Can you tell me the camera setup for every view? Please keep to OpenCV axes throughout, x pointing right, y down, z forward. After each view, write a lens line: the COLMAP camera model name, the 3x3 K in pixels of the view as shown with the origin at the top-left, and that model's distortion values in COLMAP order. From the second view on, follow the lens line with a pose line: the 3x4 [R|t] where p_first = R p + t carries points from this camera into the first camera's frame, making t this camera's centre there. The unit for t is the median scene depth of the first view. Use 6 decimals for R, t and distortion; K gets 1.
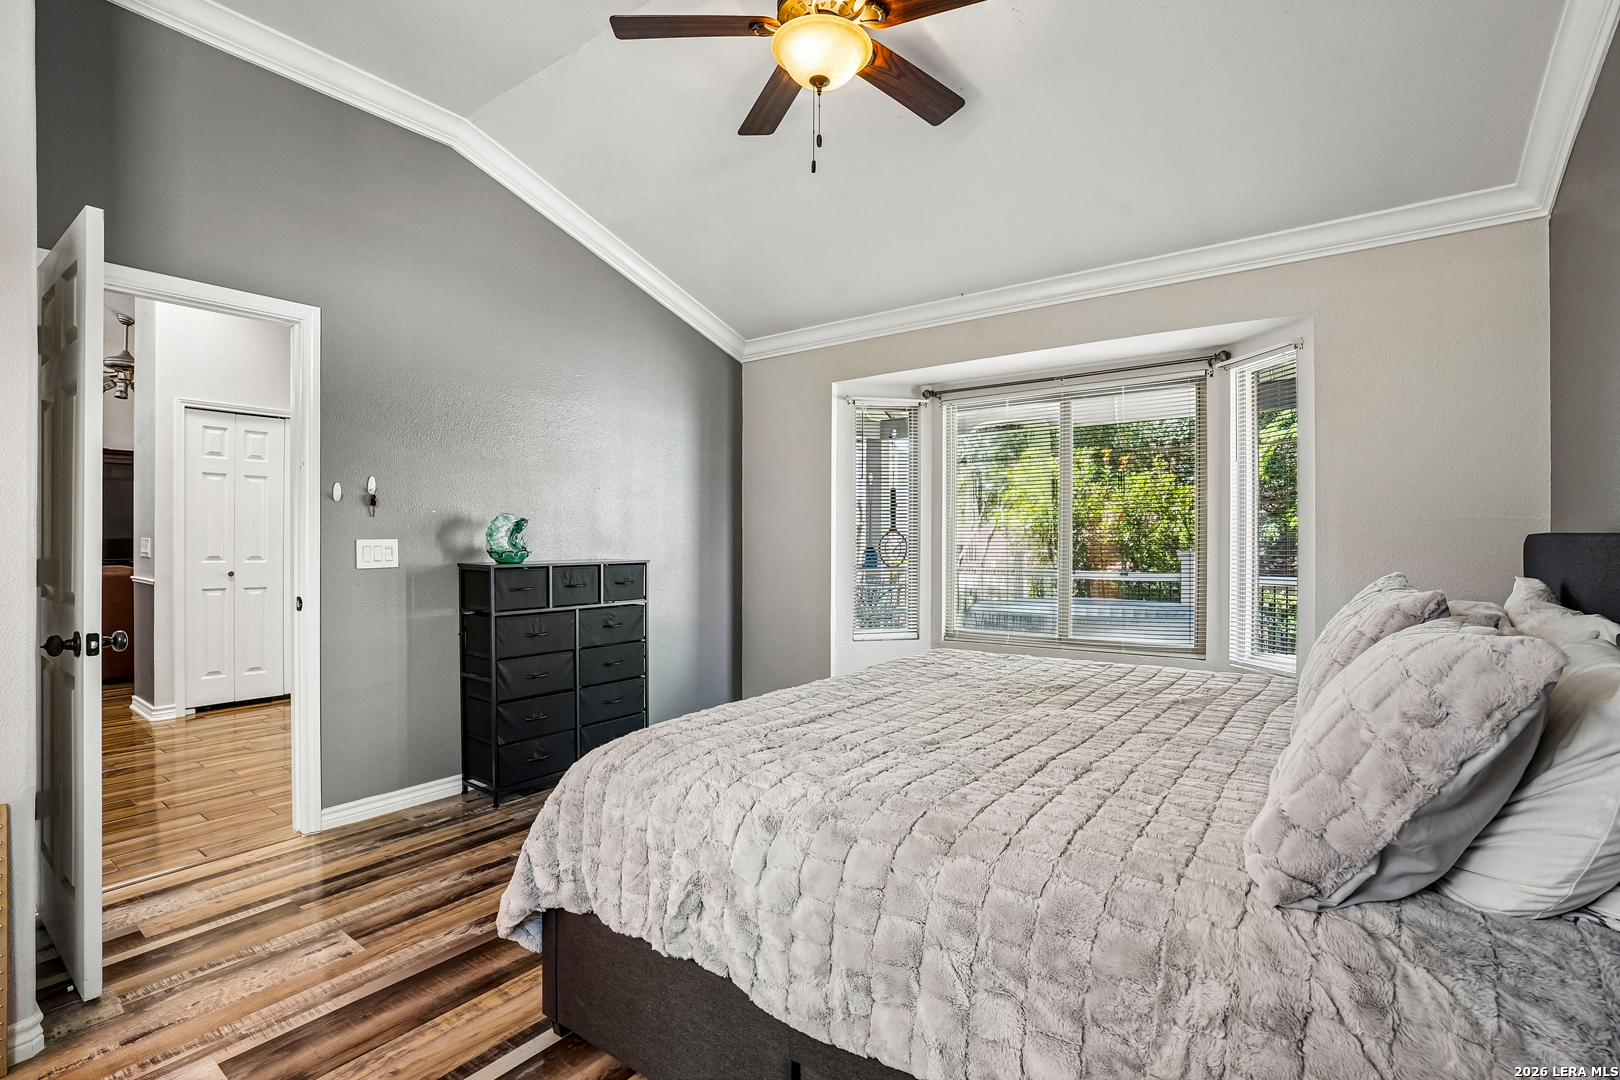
lens RADIAL K [[749.8, 0, 761.3], [0, 749.8, 537.1], [0, 0, 1]] dist [-0.000758, -0.000154]
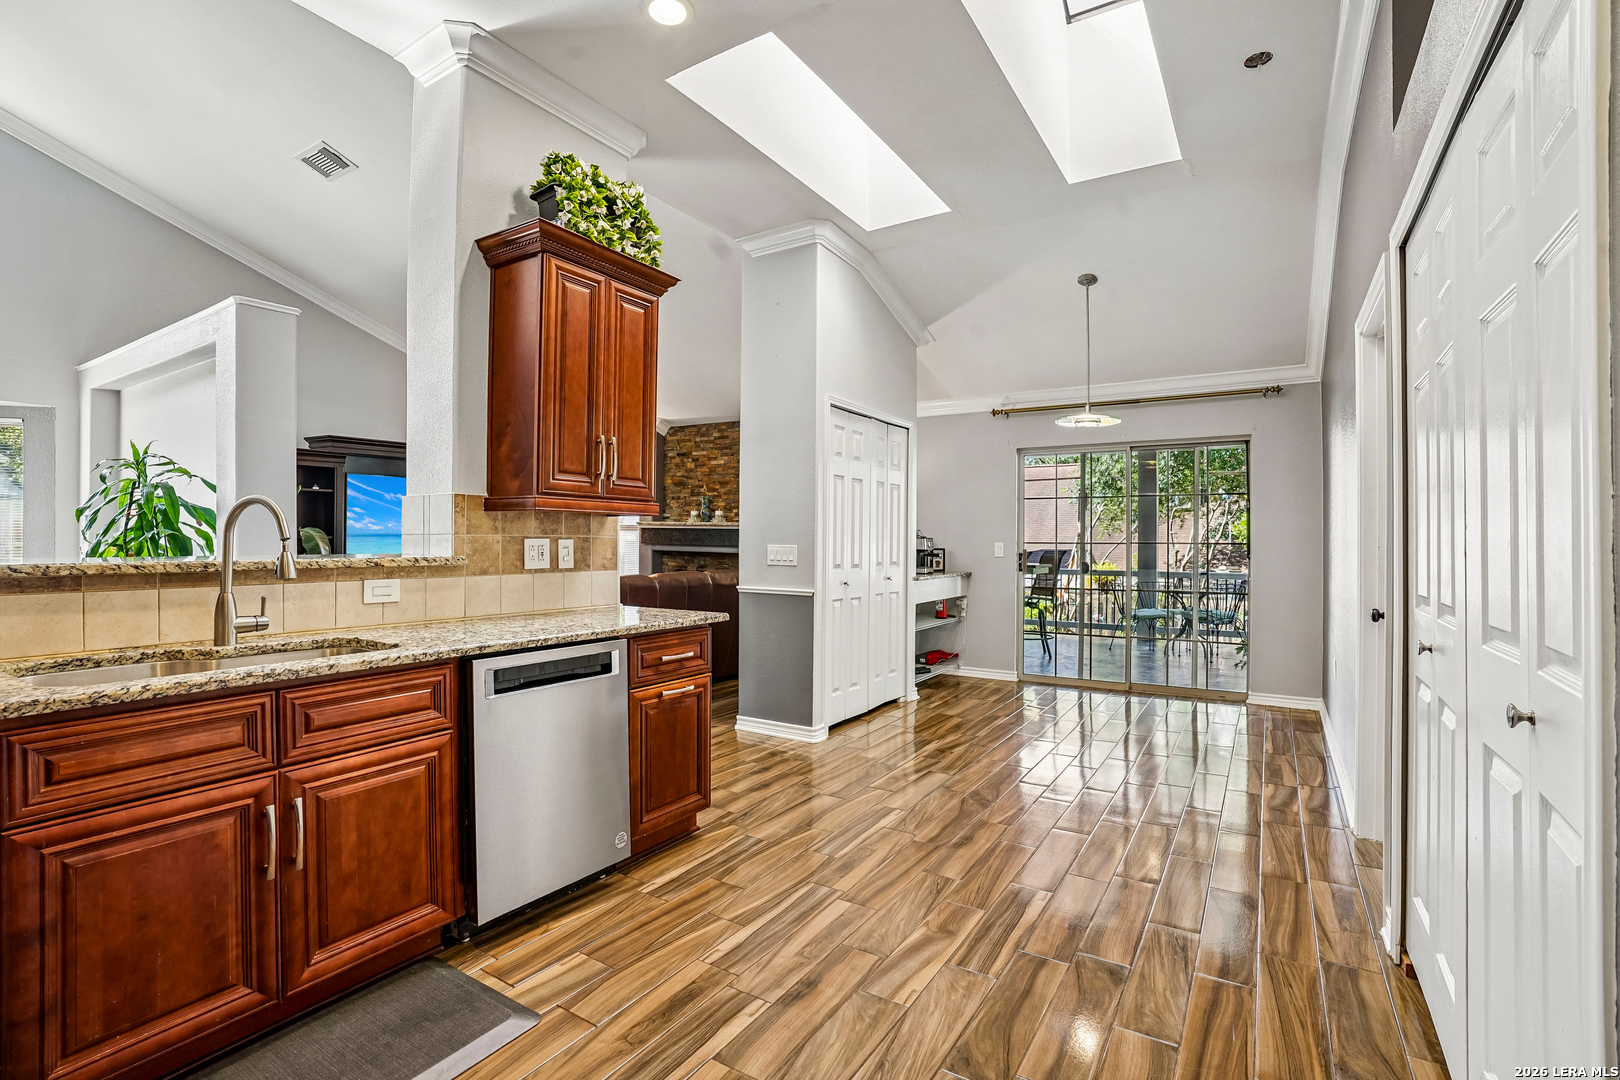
lens RADIAL K [[753.3, 0, 807.5], [0, 753.3, 529.9], [0, 0, 1]] dist [-0.080301, 0.039030]
pose [[0.991258, 0.004303, 0.131869, -0.888161], [-0.002156, 0.999863, -0.016421, -0.001973], [-0.131922, 0.015993, 0.991131, 0.074997]]
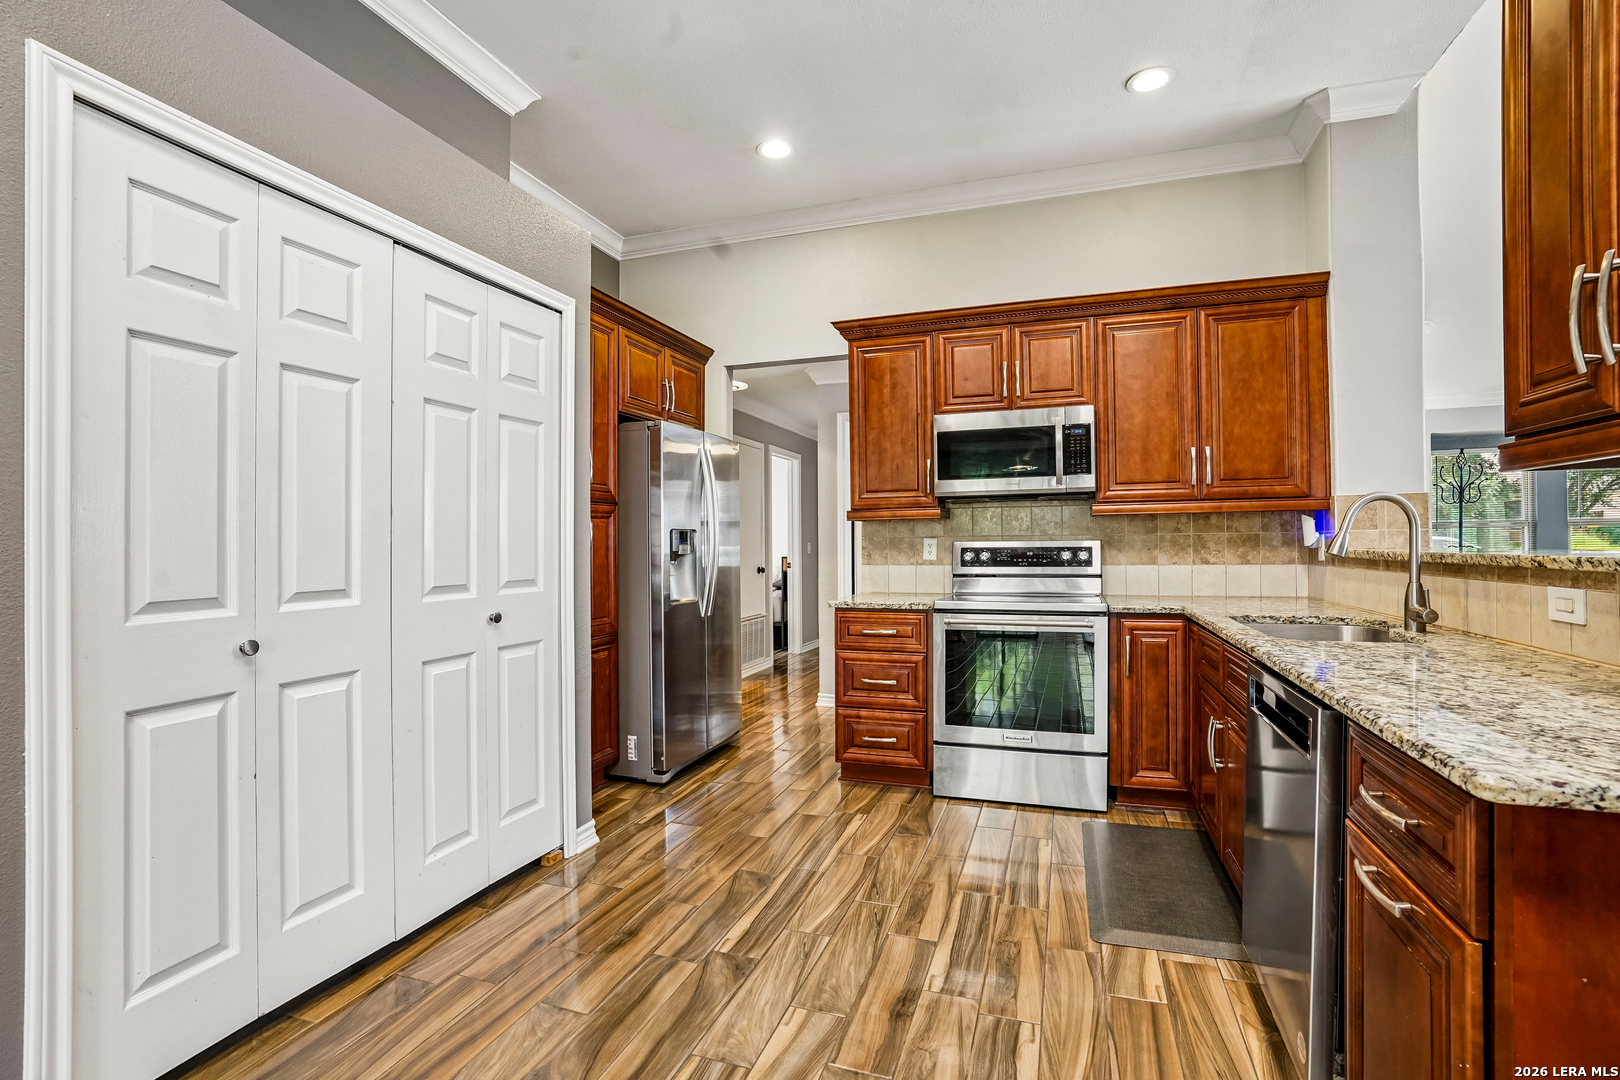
lens RADIAL K [[747.7, 0, 808.6], [0, 747.7, 537.2], [0, 0, 1]] dist [-0.074993, 0.030253]
pose [[-0.936206, 0.002654, -0.351441, -0.668593], [0.005033, 0.999970, -0.005855, 0.000870], [0.351415, -0.007250, -0.936192, 0.785359]]
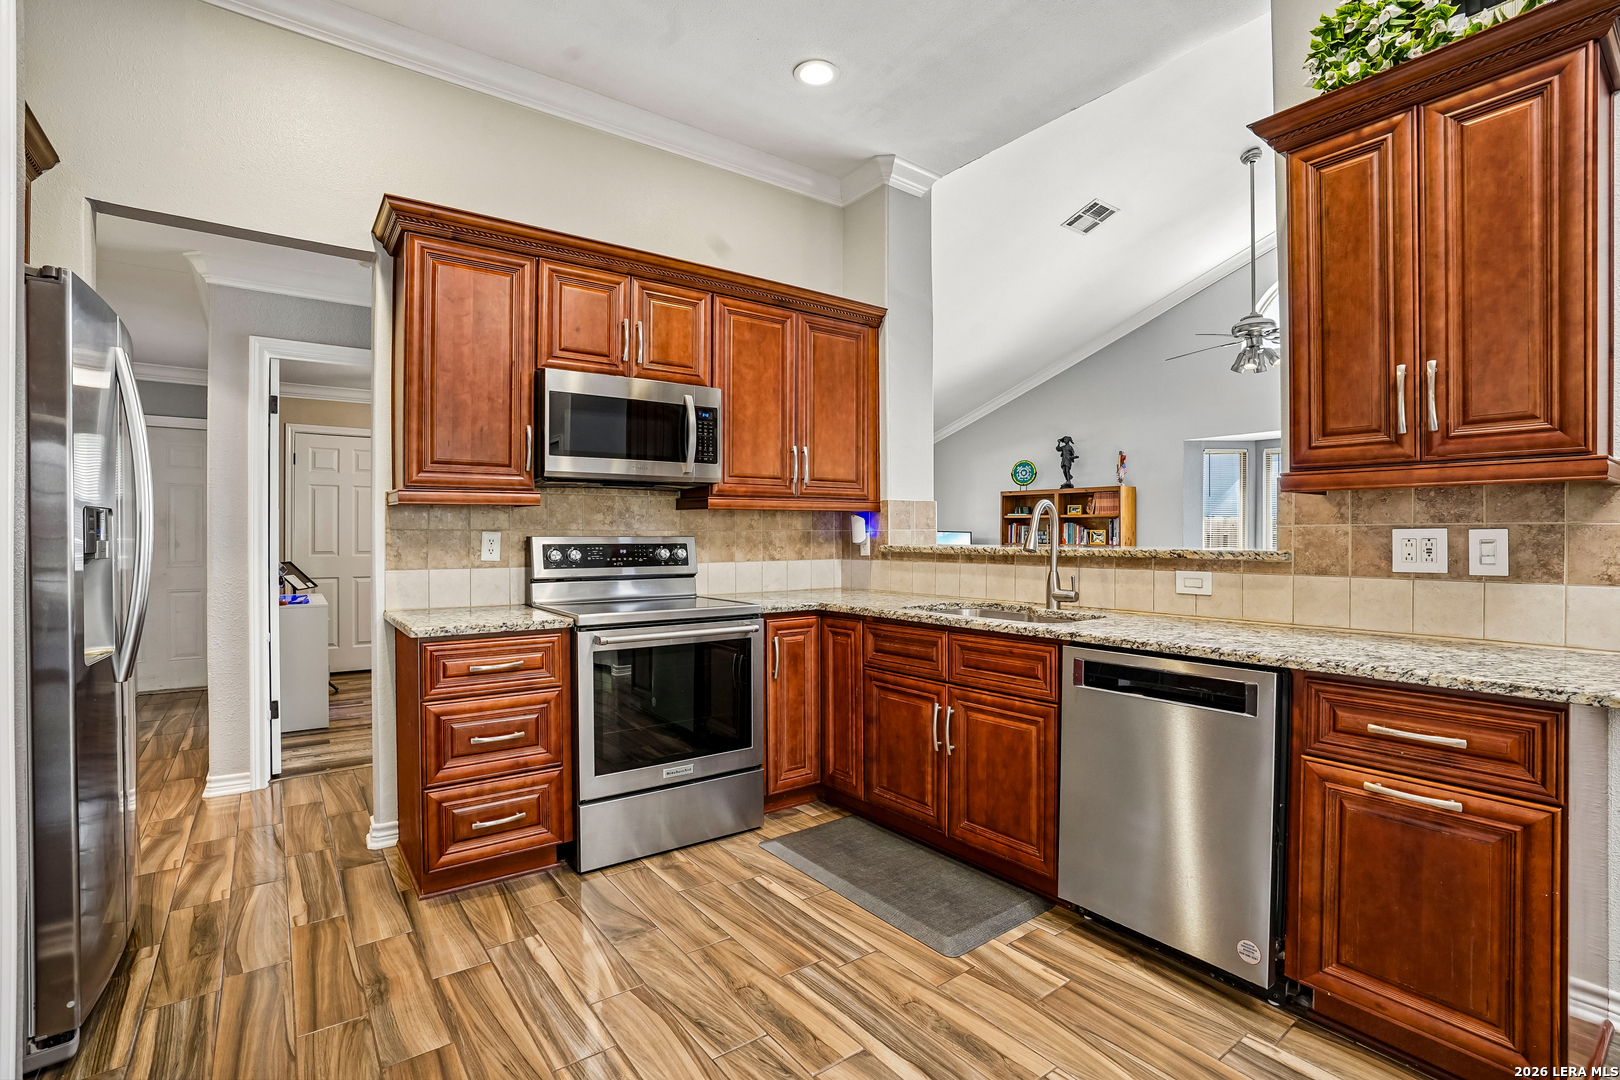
lens RADIAL K [[747.7, 0, 808.6], [0, 747.7, 537.2], [0, 0, 1]] dist [-0.074993, 0.030253]
pose [[-0.236774, -0.000253, -0.971565, -0.561029], [-0.002979, 0.999995, 0.000465, 0.001227], [0.971560, 0.003005, -0.236774, 0.466512]]
